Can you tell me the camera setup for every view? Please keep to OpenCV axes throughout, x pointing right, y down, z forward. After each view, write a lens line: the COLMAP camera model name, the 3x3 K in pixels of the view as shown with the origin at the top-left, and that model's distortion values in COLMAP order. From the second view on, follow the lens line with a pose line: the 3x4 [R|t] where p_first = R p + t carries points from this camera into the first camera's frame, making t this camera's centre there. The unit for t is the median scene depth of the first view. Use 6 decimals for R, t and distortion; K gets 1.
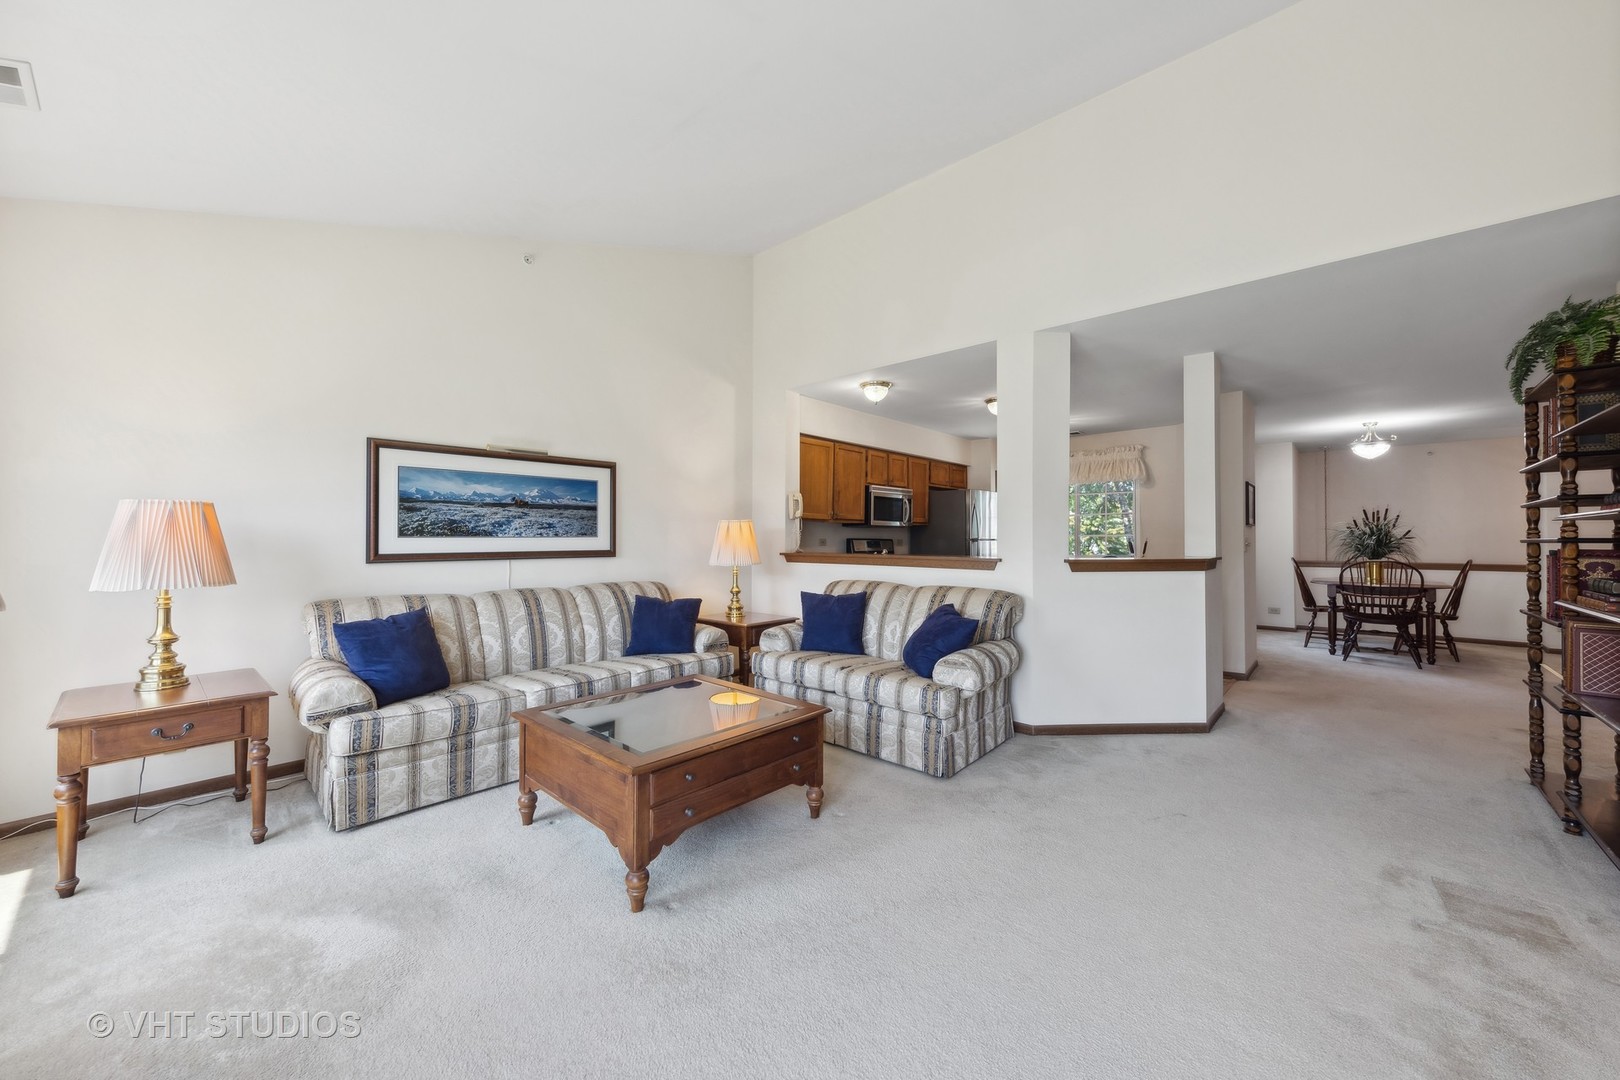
lens RADIAL K [[607.1, 0, 870.0], [0, 607.1, 529.2], [0, 0, 1]] dist [0.007406, -0.000057]
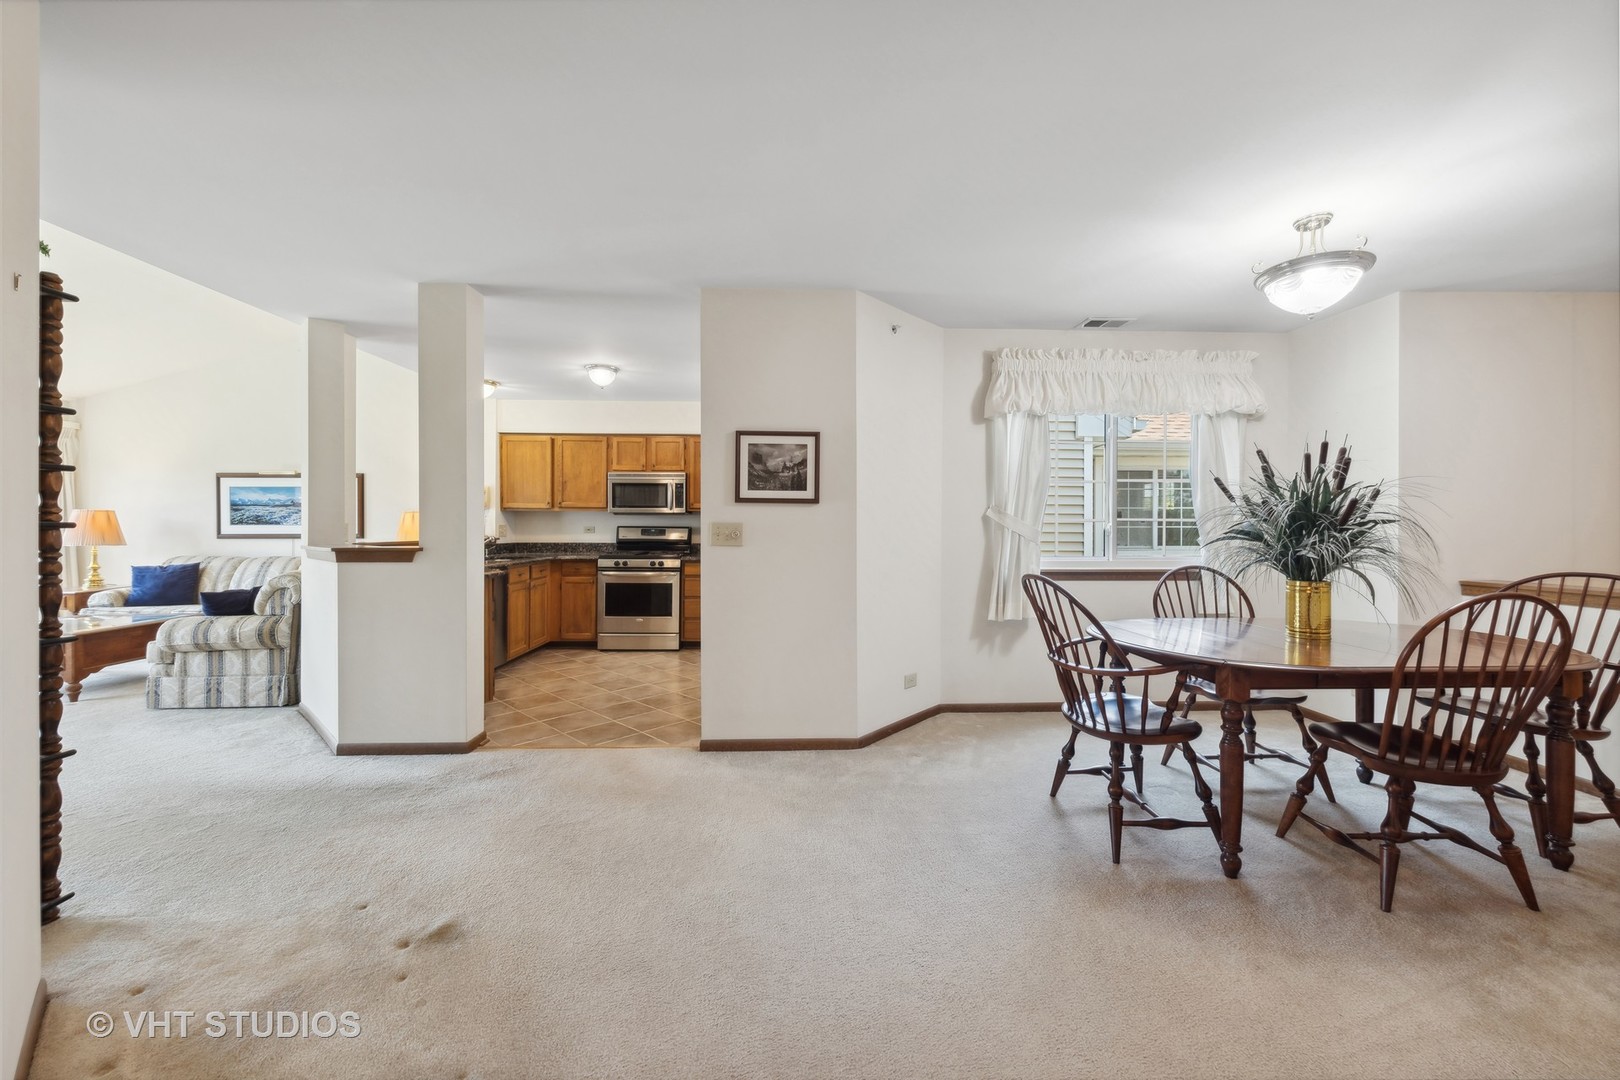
lens RADIAL K [[640.8, 0, 881.9], [0, 640.8, 539.0], [0, 0, 1]] dist [0.000473, -0.000947]
pose [[0.685985, 0.013535, -0.727490, 1.742533], [0.011664, 0.999494, 0.029594, 0.018049], [0.727522, -0.028787, 0.685480, 0.956736]]
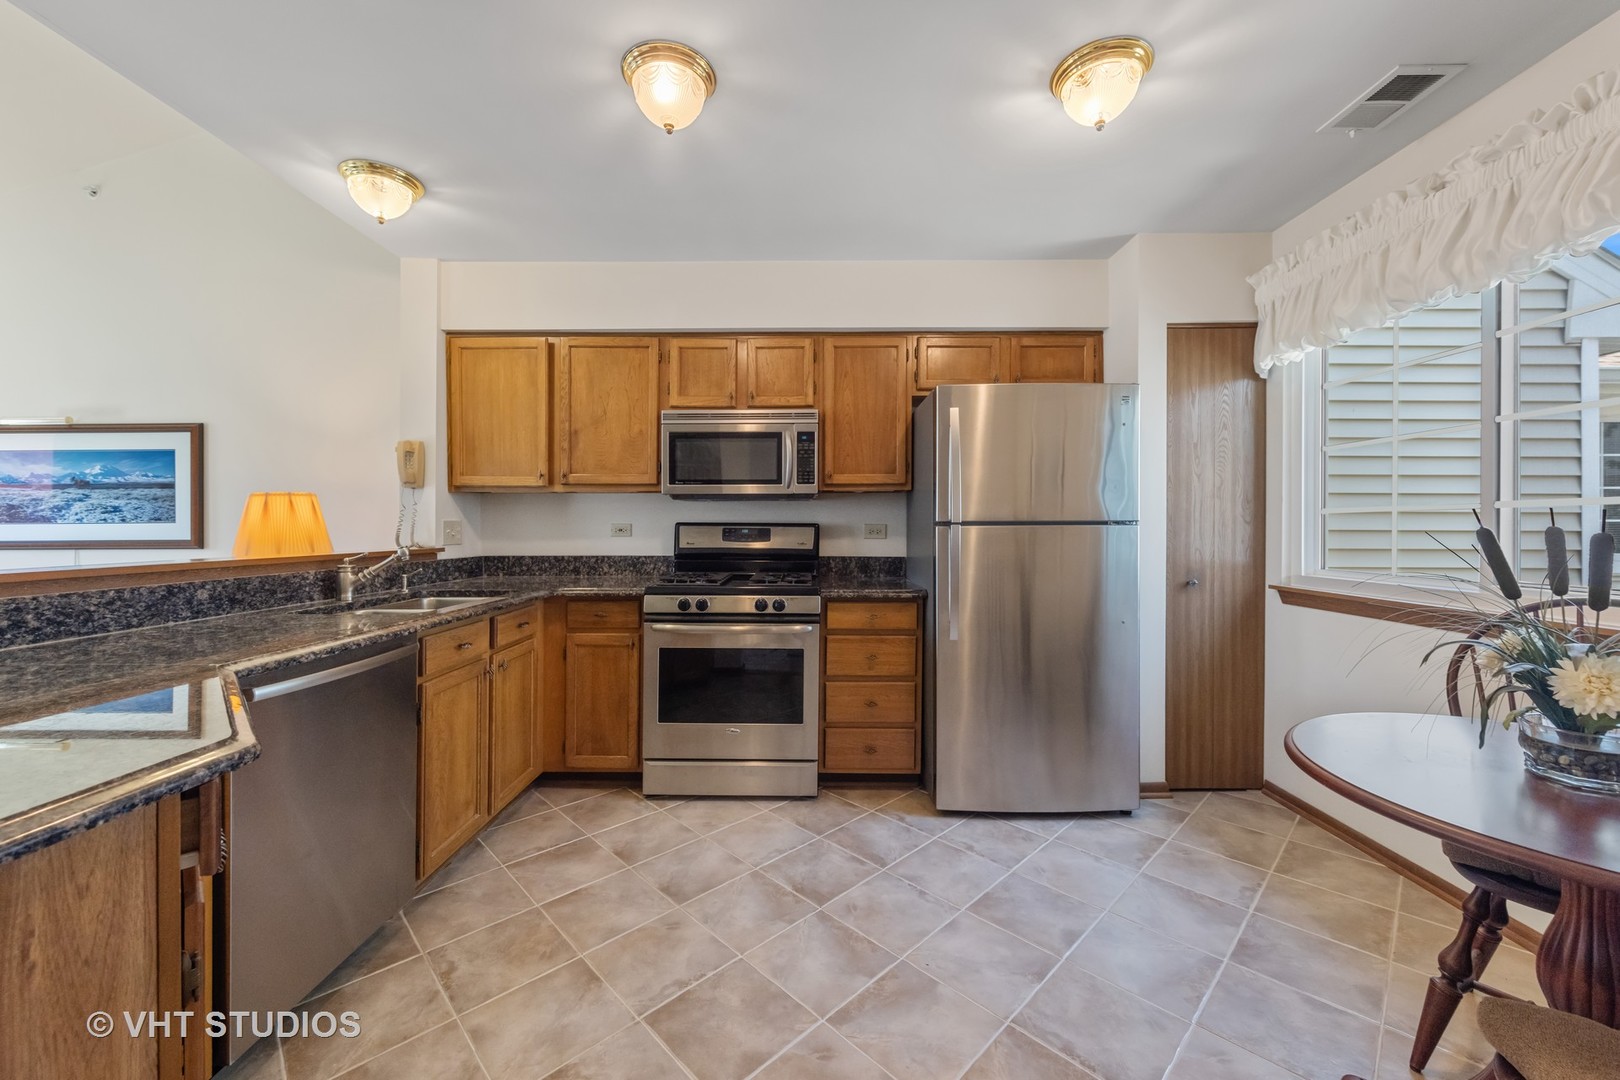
lens RADIAL K [[640.8, 0, 834.7], [0, 640.8, 530.8], [0, 0, 1]] dist [0.000473, -0.000947]
pose [[0.621076, 0.003839, -0.783741, 0.779466], [0.016938, 0.999689, 0.018319, 0.024935], [0.783568, -0.024653, 0.620817, 1.262347]]
